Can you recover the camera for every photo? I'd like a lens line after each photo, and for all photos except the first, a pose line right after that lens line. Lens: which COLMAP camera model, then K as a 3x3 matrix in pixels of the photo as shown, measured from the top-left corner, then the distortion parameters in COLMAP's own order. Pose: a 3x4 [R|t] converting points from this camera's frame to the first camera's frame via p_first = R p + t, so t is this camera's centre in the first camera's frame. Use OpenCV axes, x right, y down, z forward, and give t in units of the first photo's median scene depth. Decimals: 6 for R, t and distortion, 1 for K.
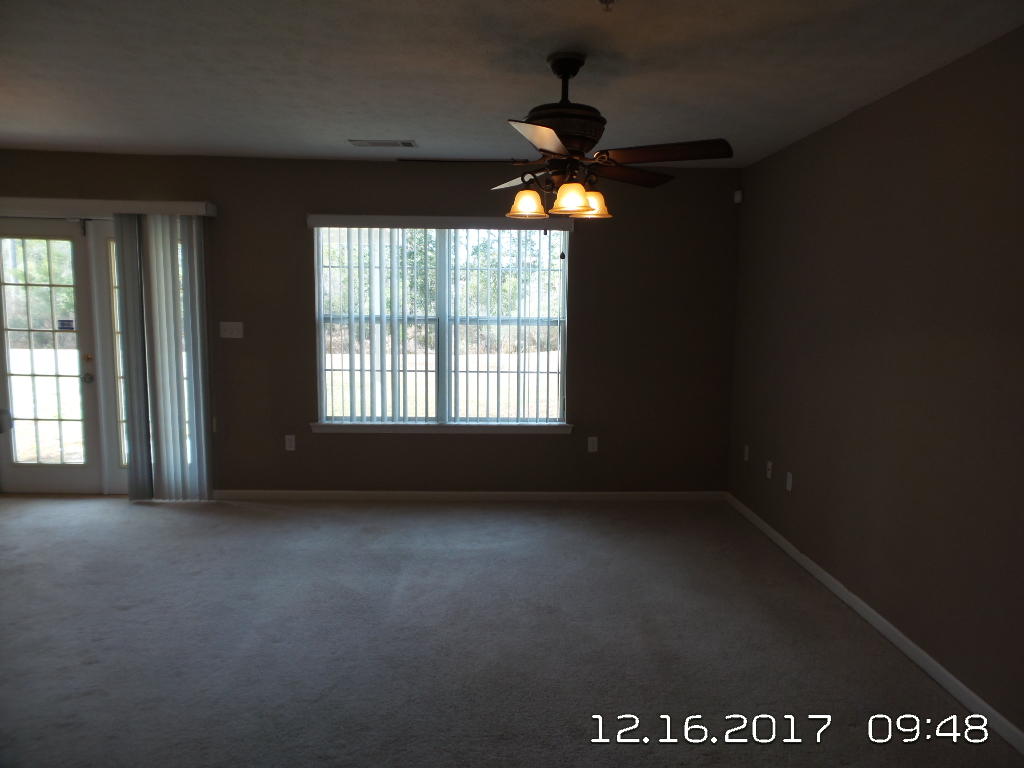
lens RADIAL K [[699.8, 0, 514.2], [0, 699.8, 398.0], [0, 0, 1]] dist [-0.009228, 0.003204]
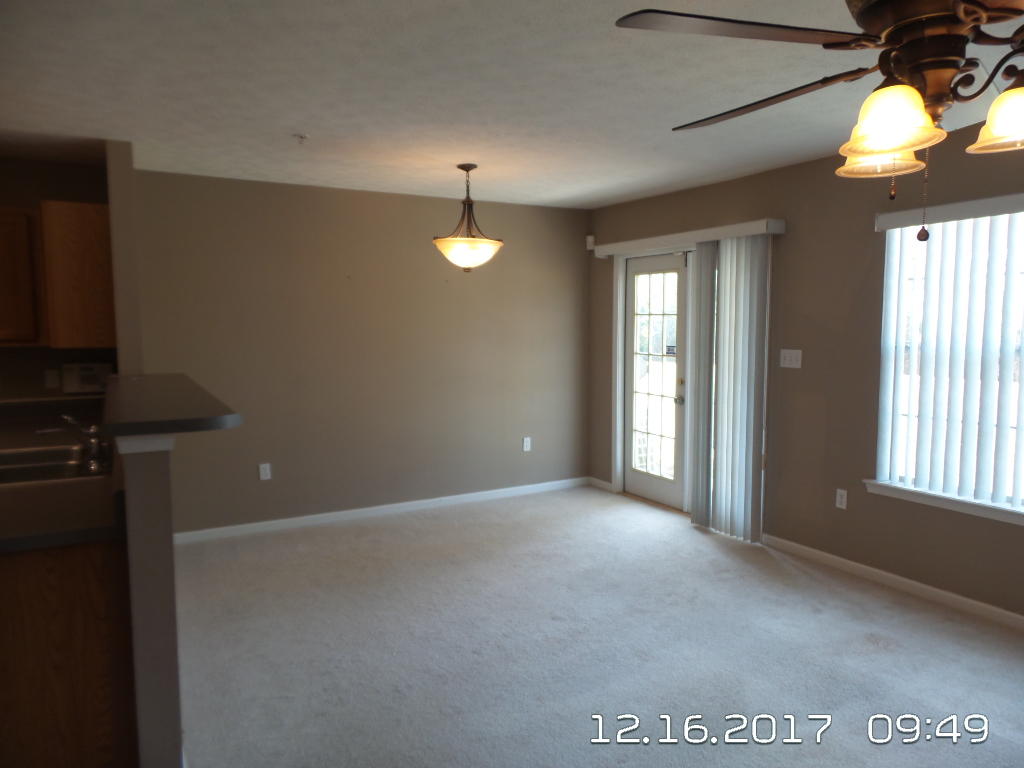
lens RADIAL K [[699.8, 0, 529.9], [0, 699.8, 394.7], [0, 0, 1]] dist [-0.009228, 0.003204]
pose [[0.462655, 0.071064, -0.883686, 0.237603], [-0.106500, 0.994019, 0.024178, -0.040094], [0.880118, 0.082927, 0.467456, 0.314712]]
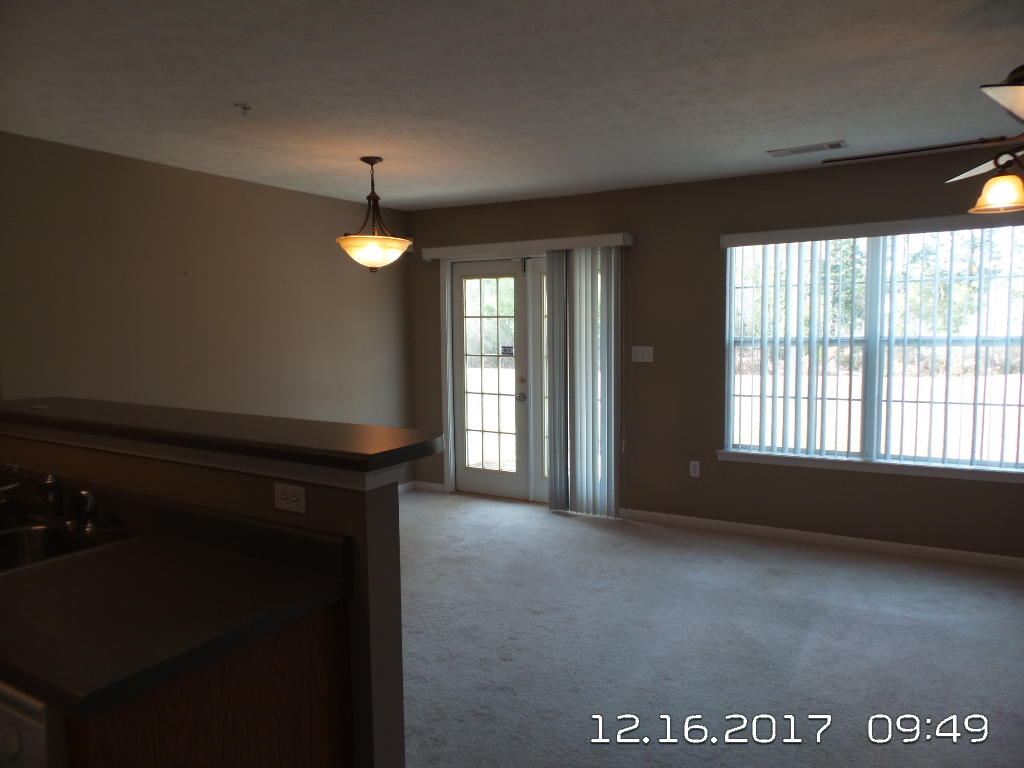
lens RADIAL K [[699.8, 0, 511.6], [0, 699.8, 394.5], [0, 0, 1]] dist [-0.009228, 0.003204]
pose [[0.839099, 0.025087, -0.543401, -0.006567], [-0.043211, 0.998853, -0.020610, -0.009017], [0.542260, 0.040775, 0.839220, 0.037776]]
